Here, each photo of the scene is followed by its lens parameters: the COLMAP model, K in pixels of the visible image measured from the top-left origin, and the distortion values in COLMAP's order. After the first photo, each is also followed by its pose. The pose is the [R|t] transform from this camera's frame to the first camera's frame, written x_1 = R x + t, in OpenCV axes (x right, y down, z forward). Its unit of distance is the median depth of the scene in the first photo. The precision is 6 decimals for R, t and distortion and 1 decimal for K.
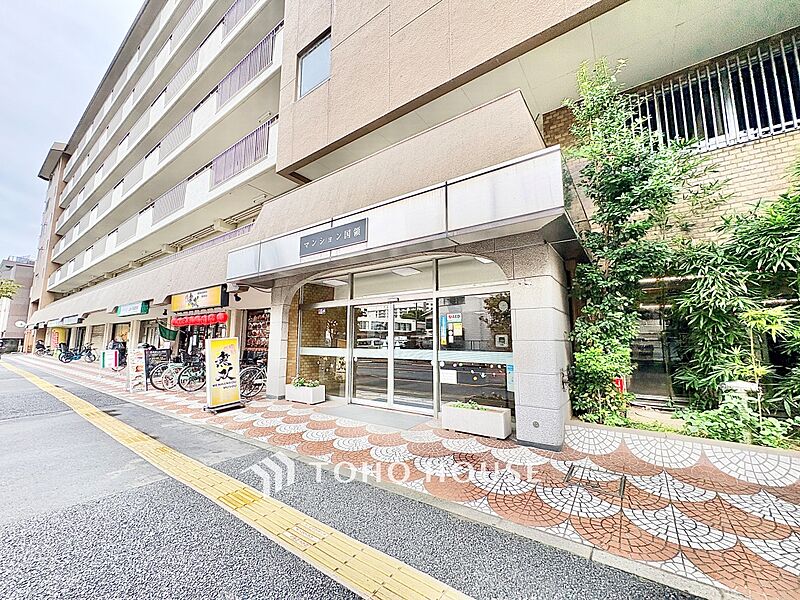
lens RADIAL K [[318.5, 0, 402.5], [0, 318.5, 300.6], [0, 0, 1]] dist [0.001752, -0.000542]
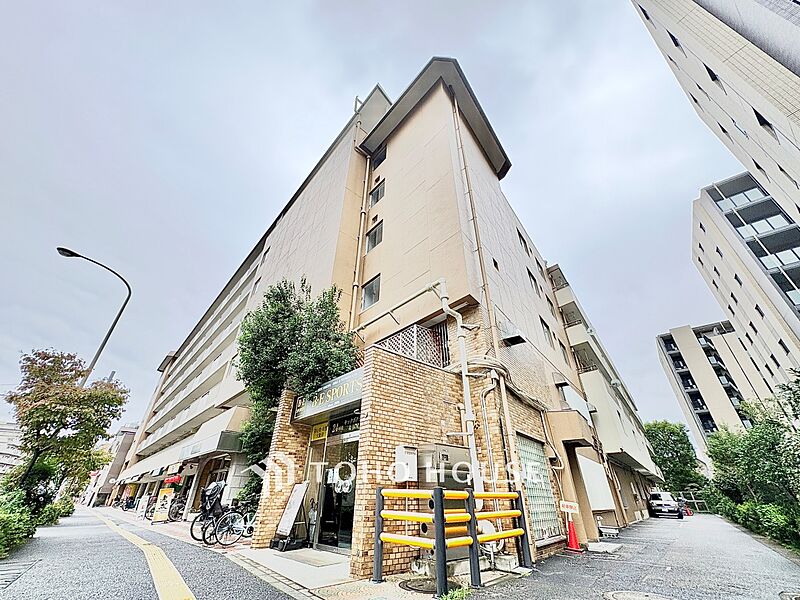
lens RADIAL K [[318.5, 0, 404.9], [0, 318.5, 302.1], [0, 0, 1]] dist [0.001752, -0.000542]
pose [[0.977810, -0.108802, -0.179023, 1.878024], [0.024992, 0.909035, -0.415969, -0.123584], [0.207997, 0.402265, 0.891583, -1.410388]]
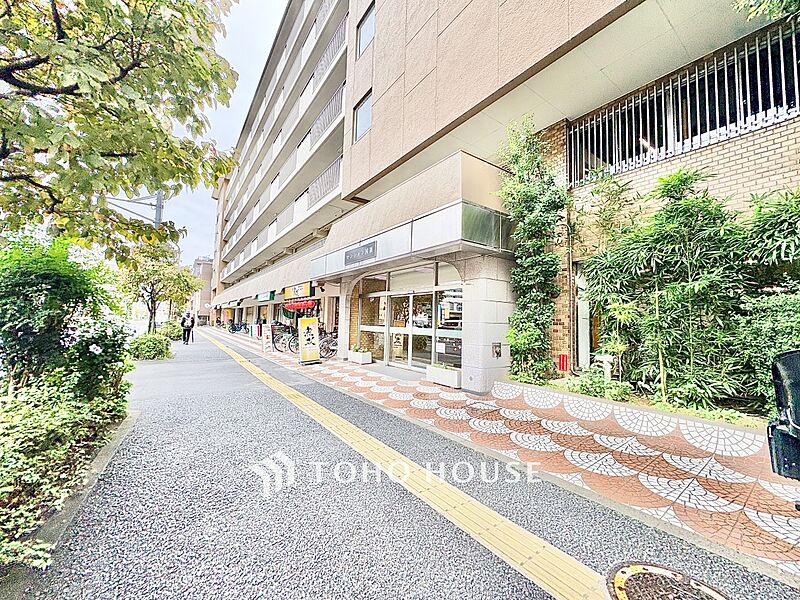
lens RADIAL K [[318.5, 0, 402.0], [0, 318.5, 299.7], [0, 0, 1]] dist [0.001752, -0.000542]
pose [[0.947939, -0.001156, -0.318448, 0.370515], [0.017983, 0.998592, 0.049904, -0.038655], [0.317942, -0.053033, 0.946626, -0.315319]]
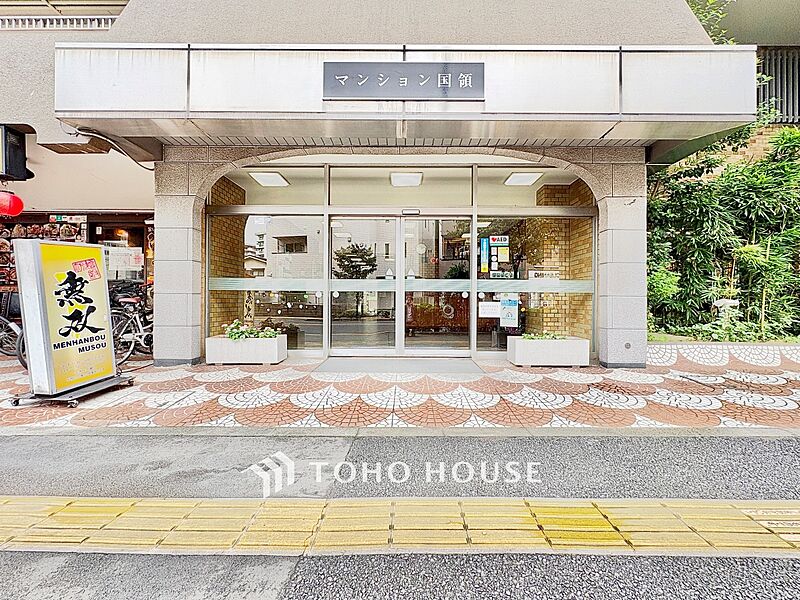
lens RADIAL K [[318.5, 0, 402.7], [0, 318.5, 298.8], [0, 0, 1]] dist [0.001752, -0.000542]
pose [[0.818425, 0.007486, 0.574564, -0.465713], [-0.075644, 0.992617, 0.094816, 0.126913], [-0.569612, -0.121062, 0.812949, 0.384323]]
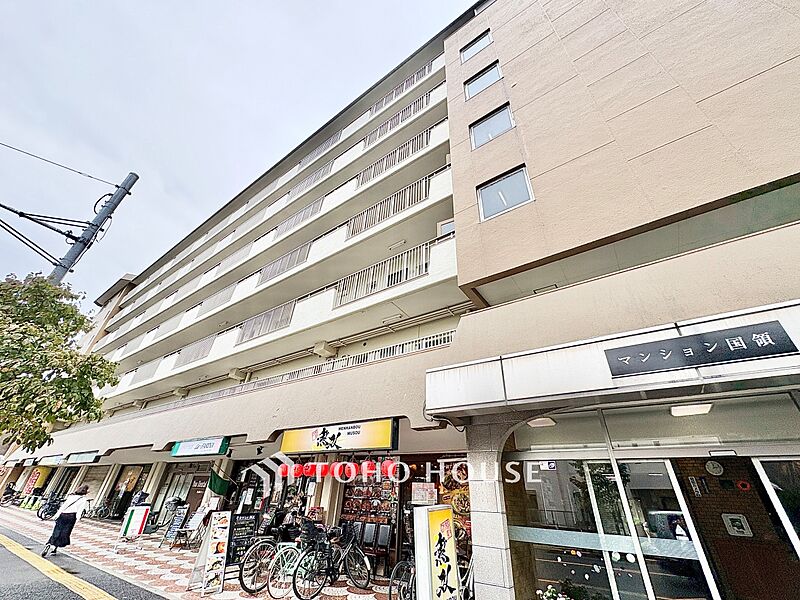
lens RADIAL K [[318.5, 0, 402.2], [0, 318.5, 301.2], [0, 0, 1]] dist [0.001752, -0.000542]
pose [[0.998965, 0.043018, -0.014768, -0.684640], [-0.045224, 0.904963, -0.423081, 0.021758], [-0.004836, 0.423311, 0.905971, 0.277833]]
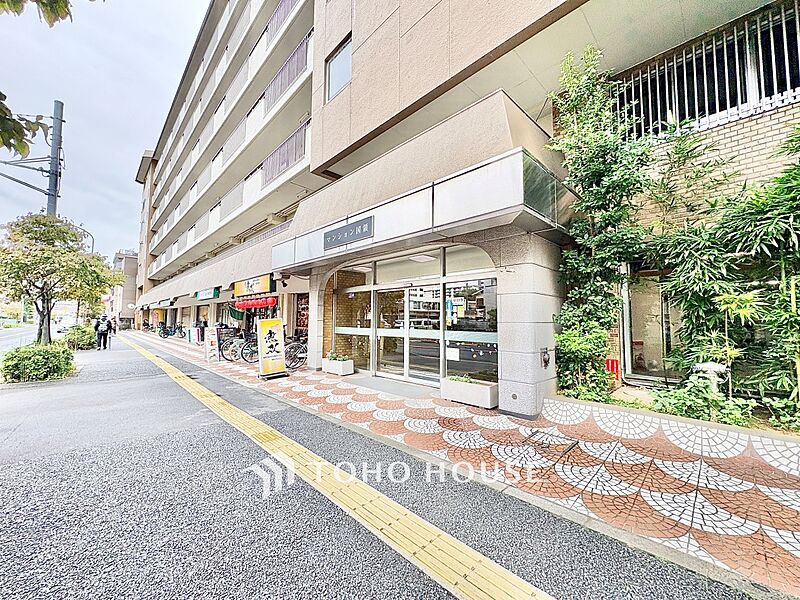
lens RADIAL K [[318.5, 0, 401.9], [0, 318.5, 300.5], [0, 0, 1]] dist [0.001752, -0.000542]
pose [[0.985312, -0.006354, -0.170643, 0.139261], [0.016741, 0.998088, 0.059496, -0.015140], [0.169939, -0.061478, 0.983535, -0.097580]]
